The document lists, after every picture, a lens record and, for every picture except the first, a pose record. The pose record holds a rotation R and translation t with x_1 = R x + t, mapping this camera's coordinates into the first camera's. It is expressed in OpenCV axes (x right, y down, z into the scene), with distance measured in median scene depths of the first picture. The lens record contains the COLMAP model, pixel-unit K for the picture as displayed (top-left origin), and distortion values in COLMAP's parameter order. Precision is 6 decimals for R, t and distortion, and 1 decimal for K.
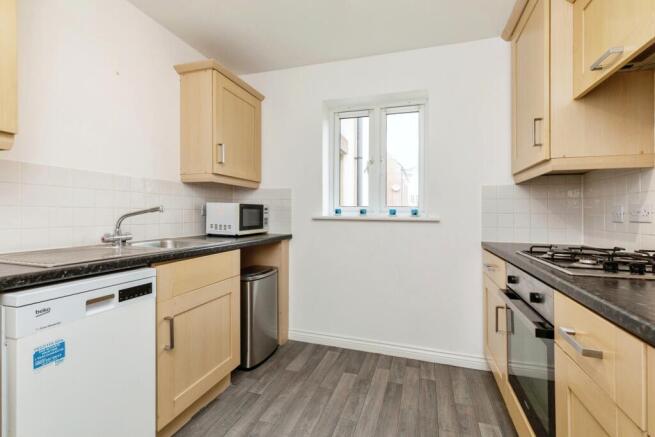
lens RADIAL K [[299.0, 0, 326.4], [0, 299.0, 214.2], [0, 0, 1]] dist [0.001386, -0.000187]
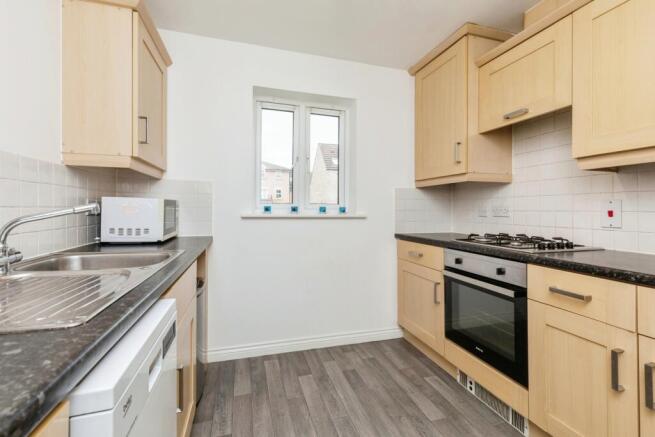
lens RADIAL K [[299.6, 0, 330.5], [0, 299.6, 208.3], [0, 0, 1]] dist [-0.002672, -0.000510]
pose [[0.816648, -0.001540, 0.577133, -0.403737], [0.001505, 0.999999, 0.000539, -0.013106], [-0.577133, 0.000429, 0.816650, 0.150955]]
